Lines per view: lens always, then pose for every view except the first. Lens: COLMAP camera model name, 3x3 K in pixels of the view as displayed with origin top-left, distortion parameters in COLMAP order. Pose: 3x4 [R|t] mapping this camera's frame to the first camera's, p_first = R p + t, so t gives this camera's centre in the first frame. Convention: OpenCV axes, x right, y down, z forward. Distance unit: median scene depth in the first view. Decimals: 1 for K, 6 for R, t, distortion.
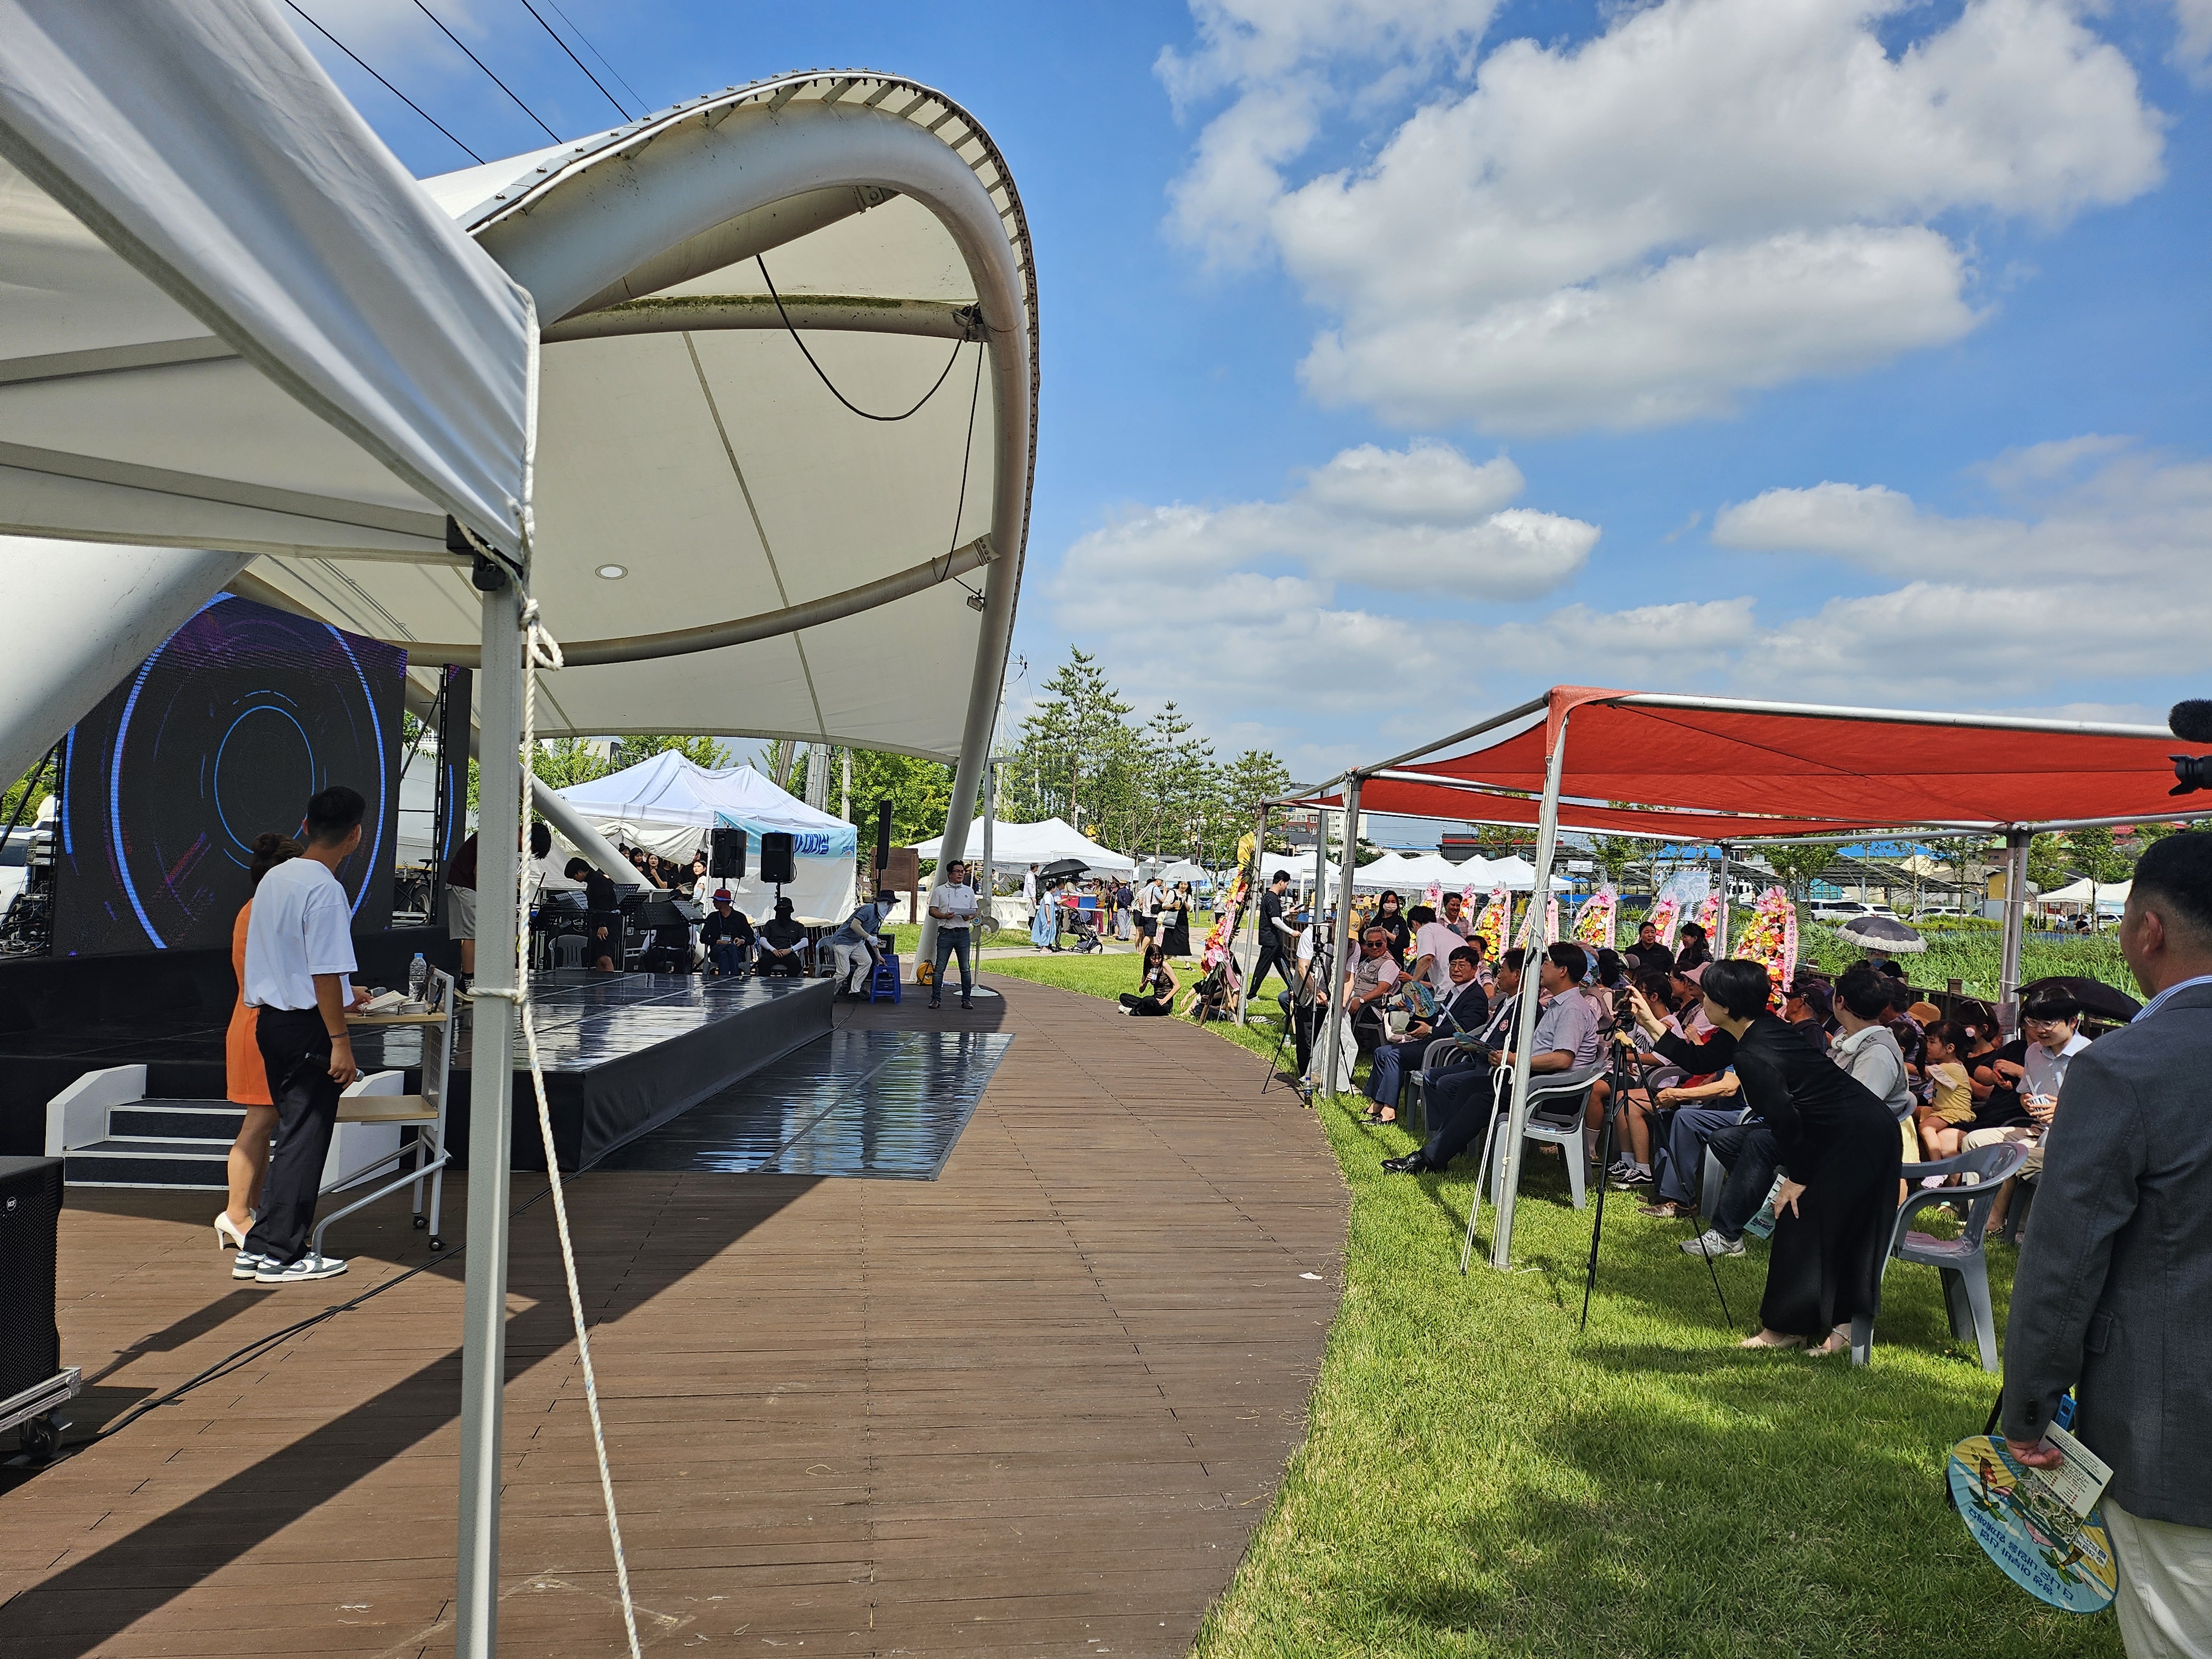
lens RADIAL K [[1534.3, 0, 1082.8], [0, 1534.3, 827.1], [0, 0, 1]] dist [0.068523, -0.070634]
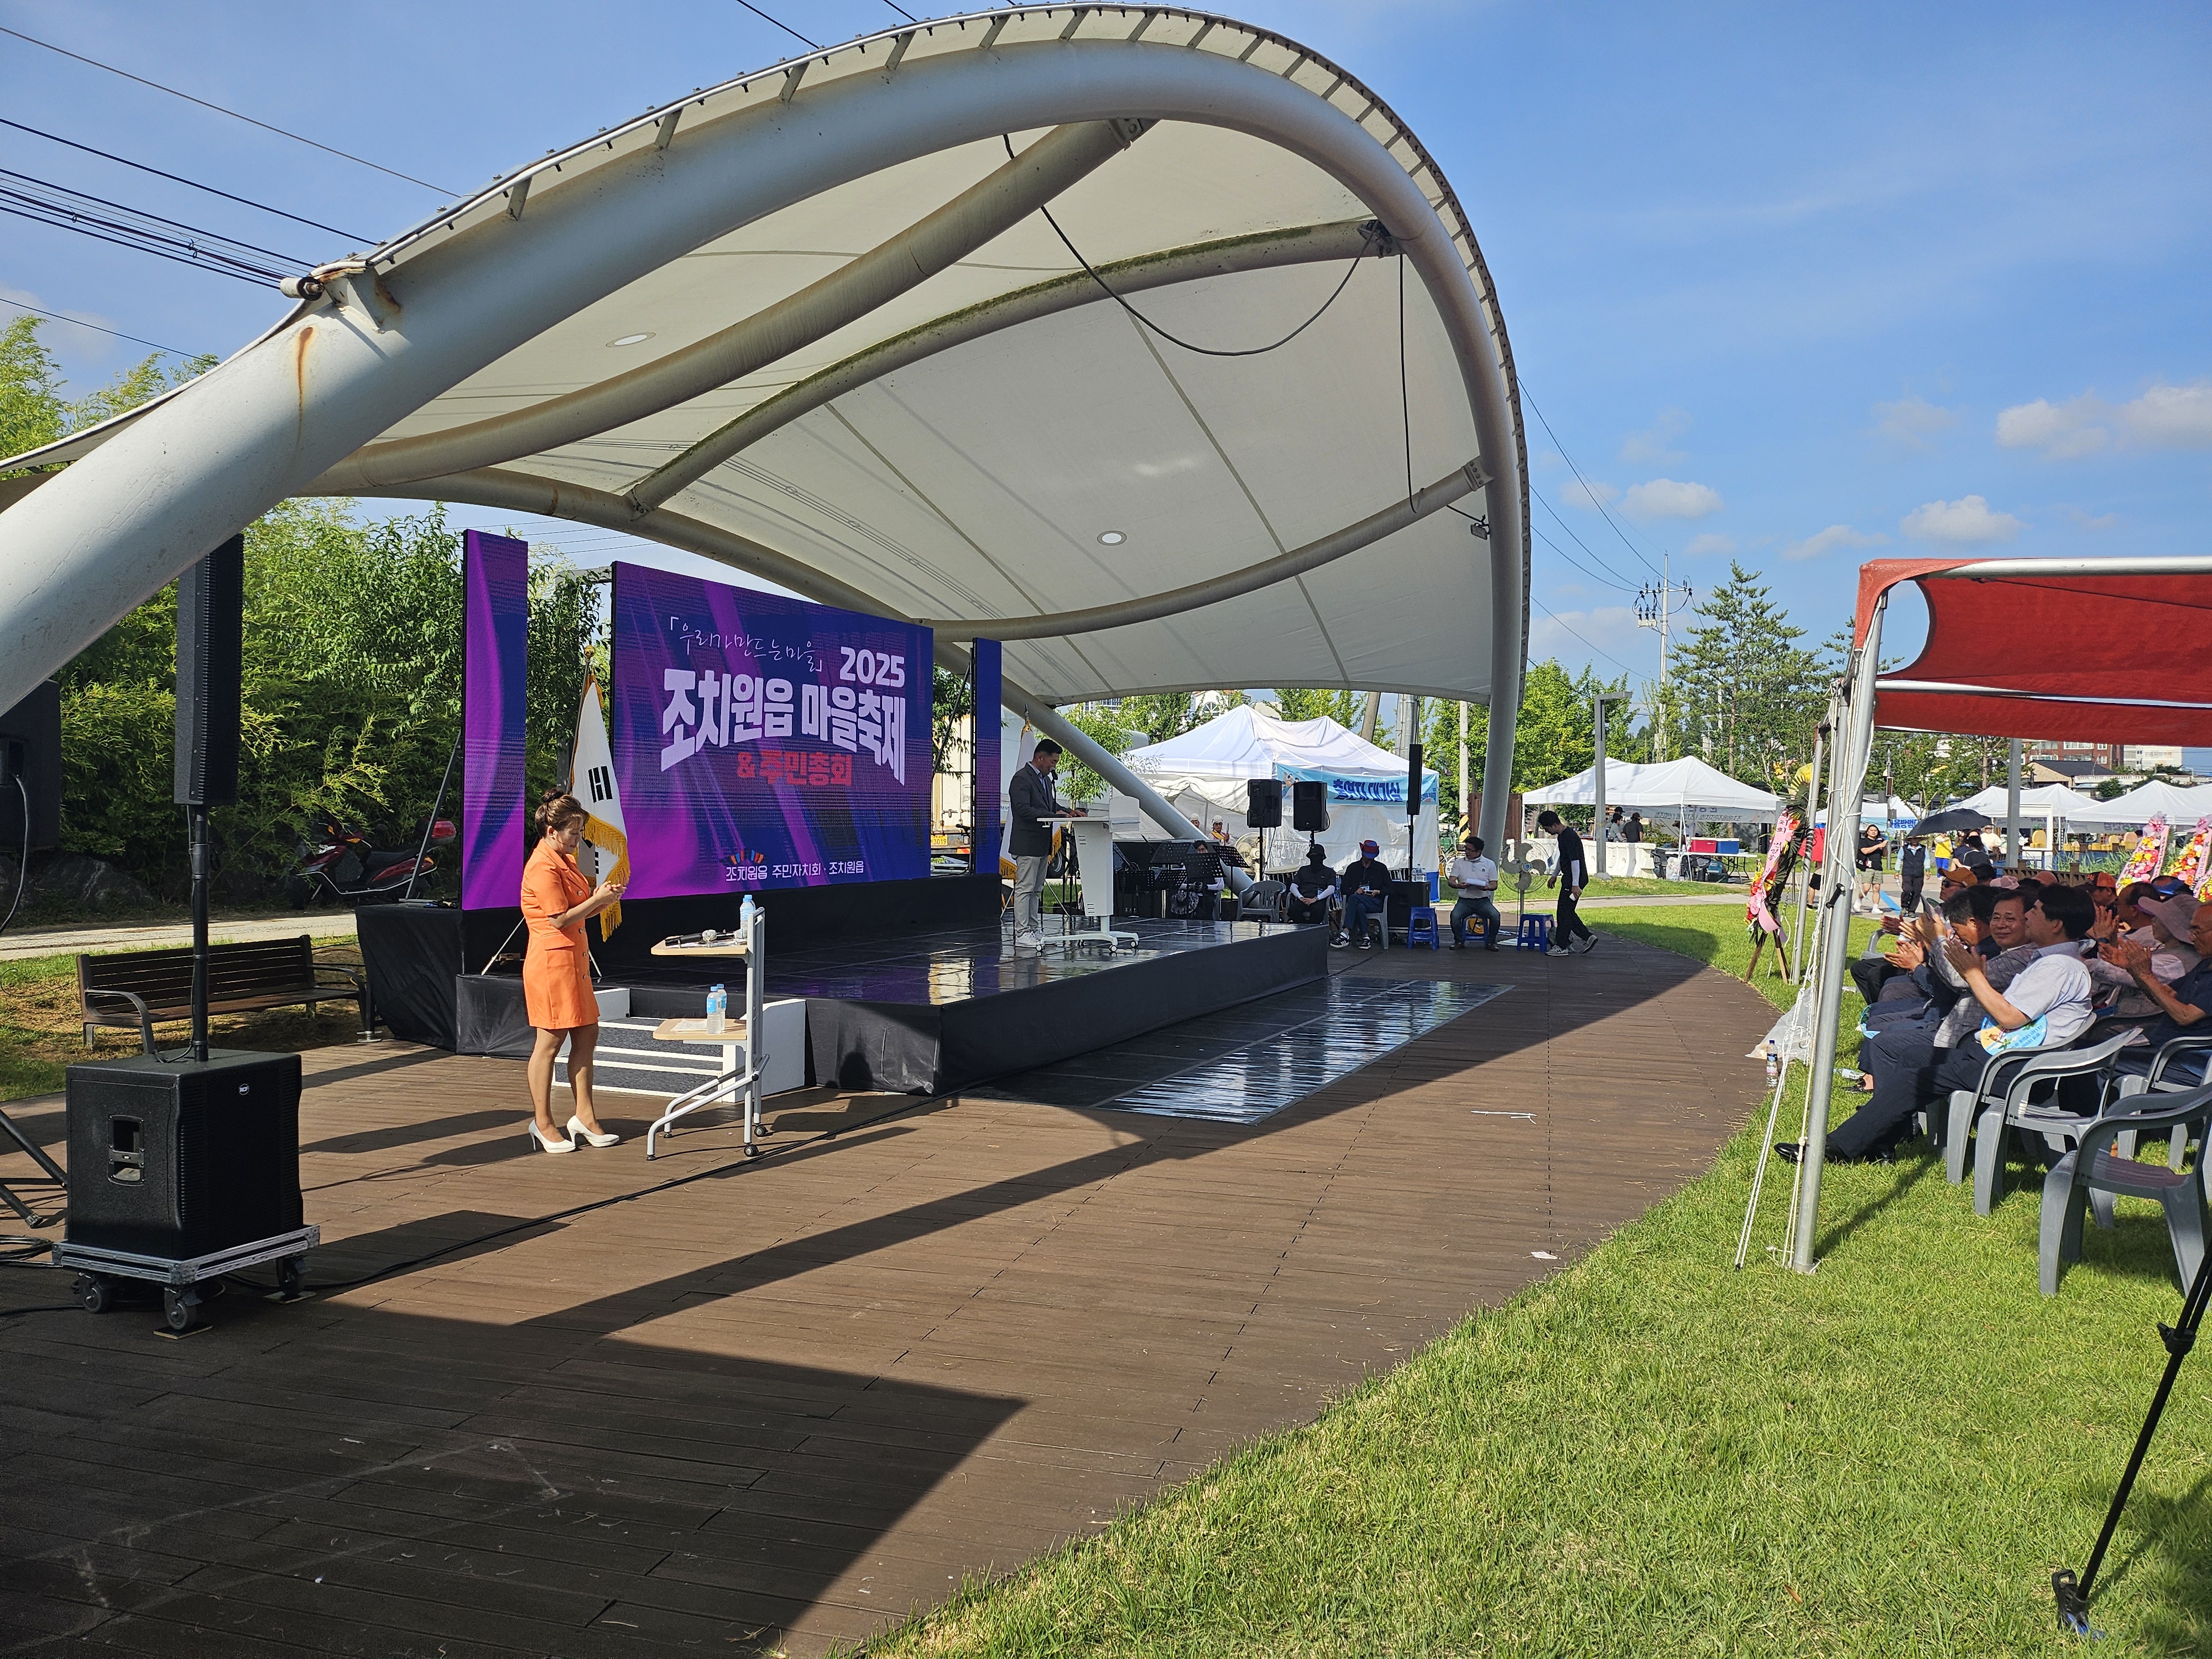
lens RADIAL K [[1534.3, 0, 1100.7], [0, 1534.3, 809.4], [0, 0, 1]] dist [0.068523, -0.070634]
pose [[0.910151, -0.026275, -0.413443, 0.183268], [0.034560, 0.999324, 0.012573, 0.010216], [0.412833, -0.025732, 0.910443, 0.060031]]
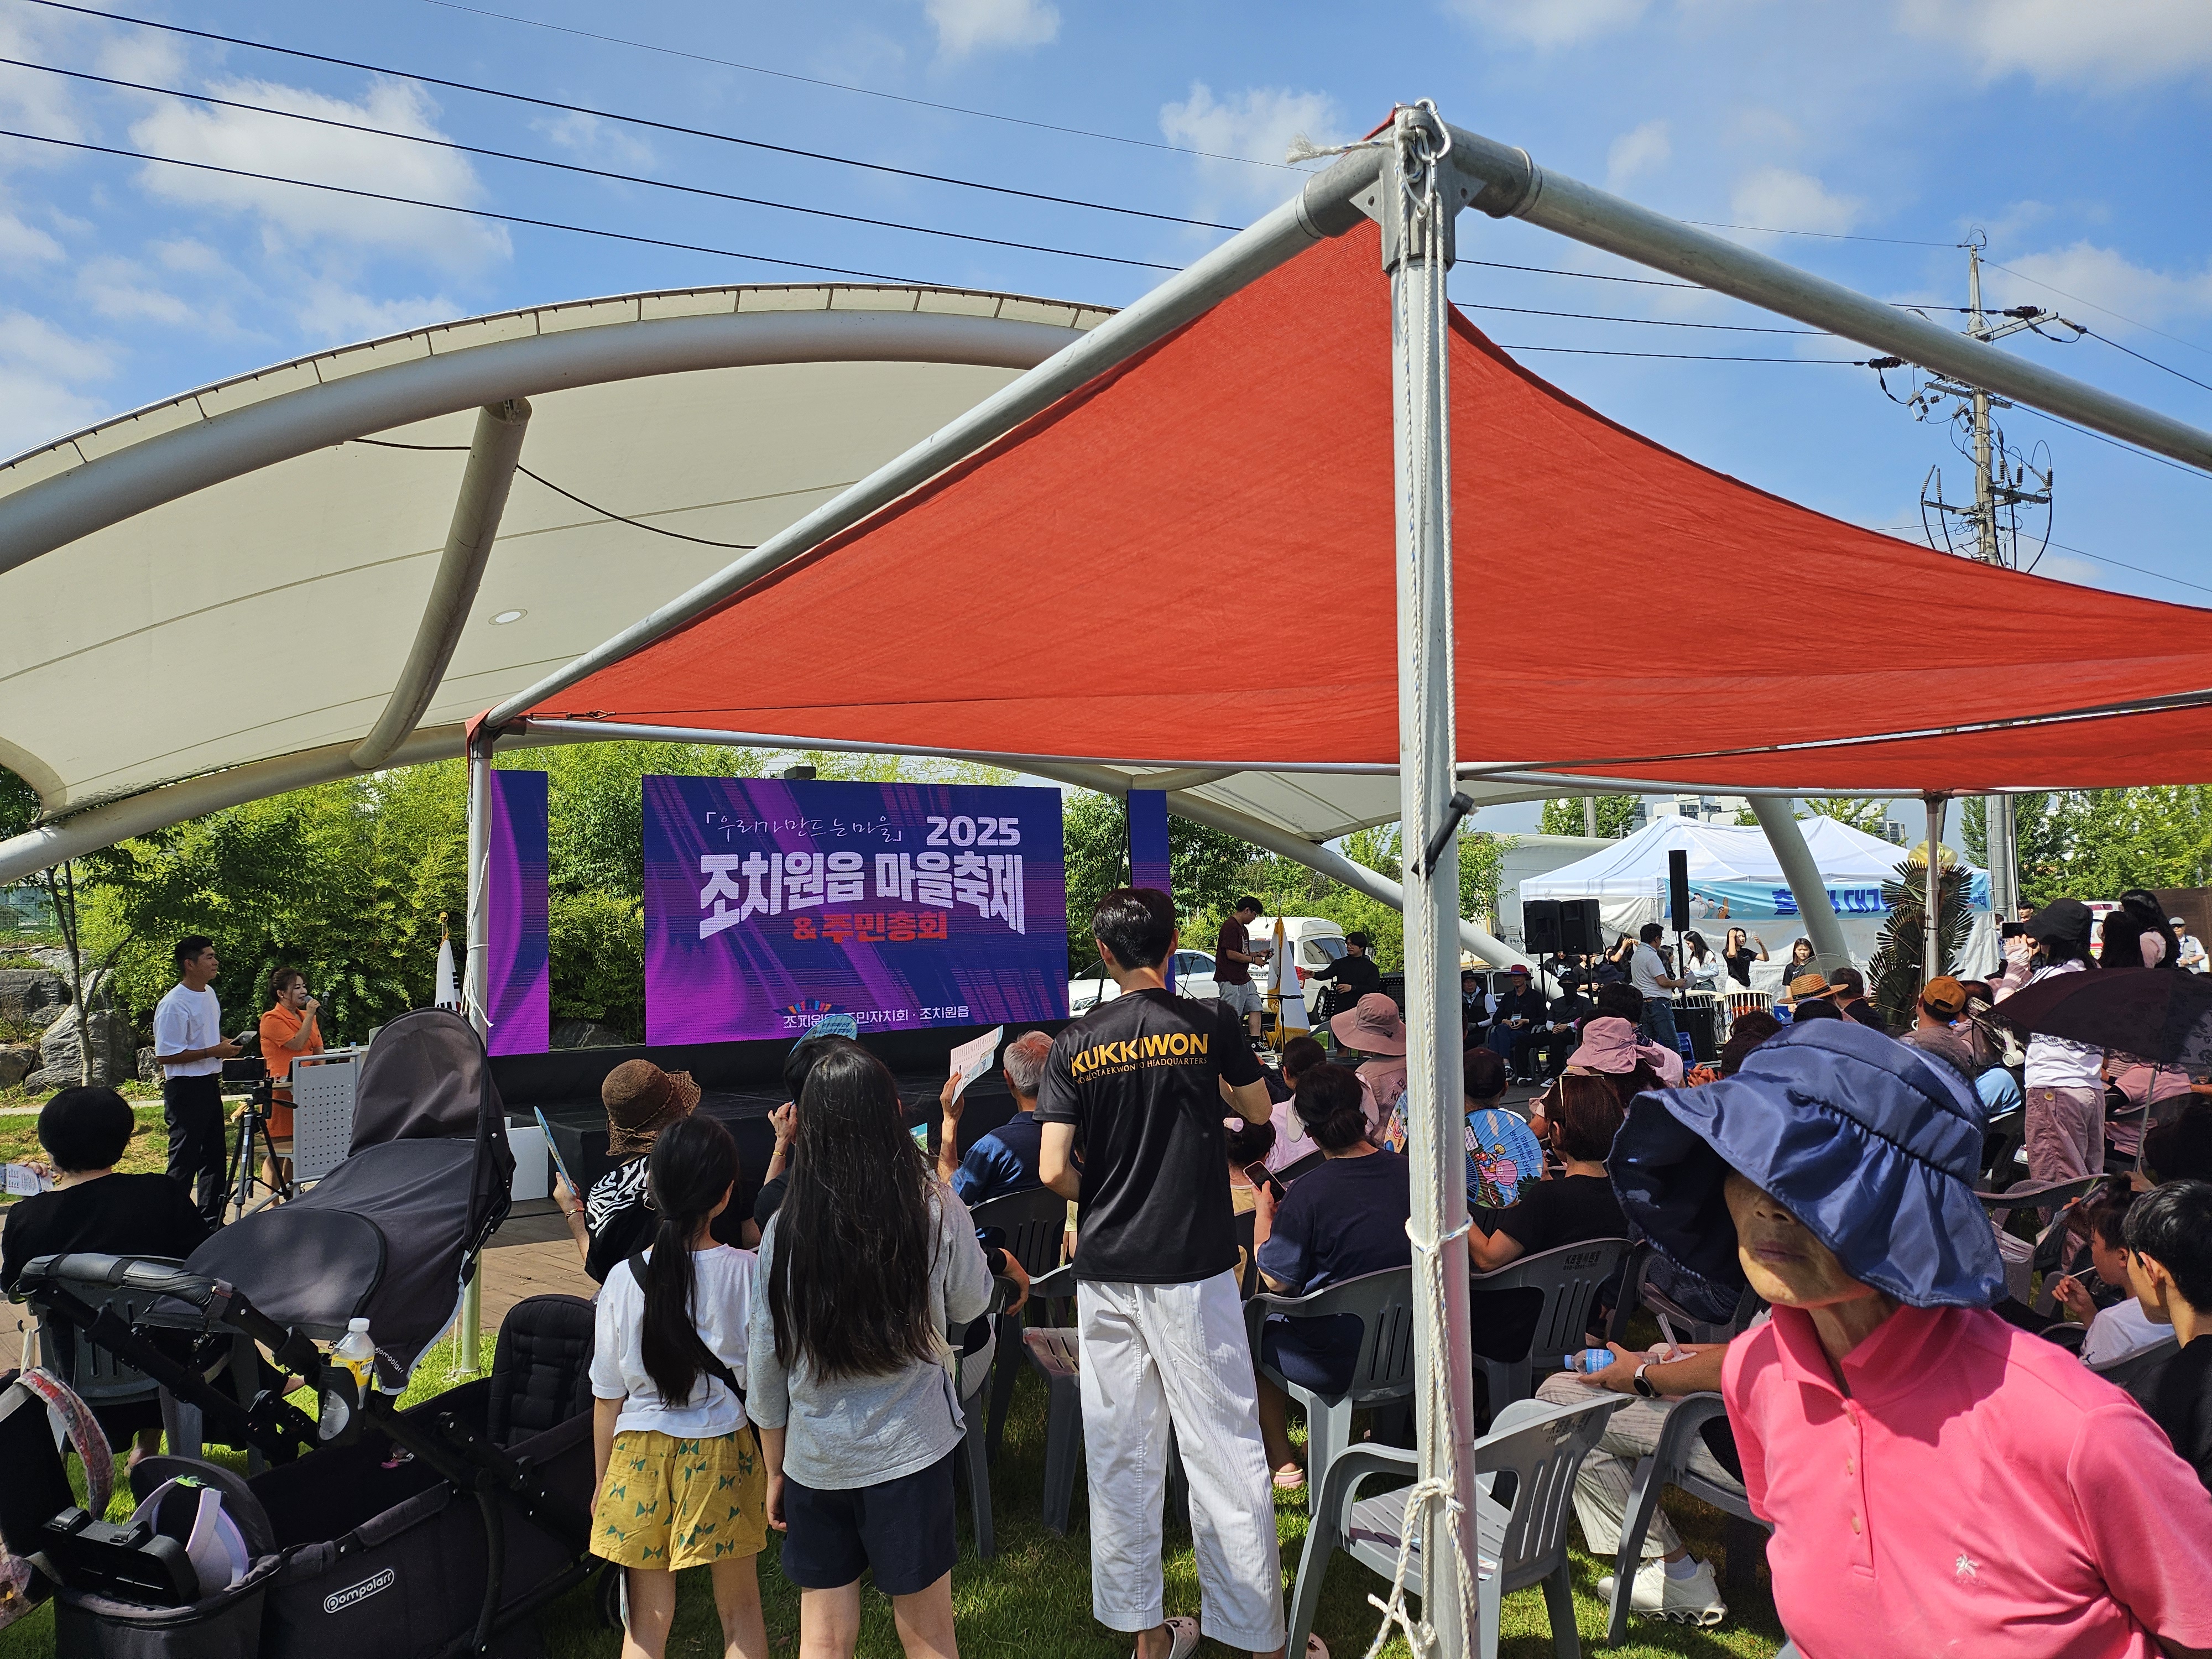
lens RADIAL K [[1534.3, 0, 1119.9], [0, 1534.3, 836.8], [0, 0, 1]] dist [0.068523, -0.070634]
pose [[0.546608, -0.128484, -0.827473, 0.827145], [0.086355, 0.991539, -0.096915, 0.064334], [0.832924, -0.018482, 0.553078, 0.541327]]
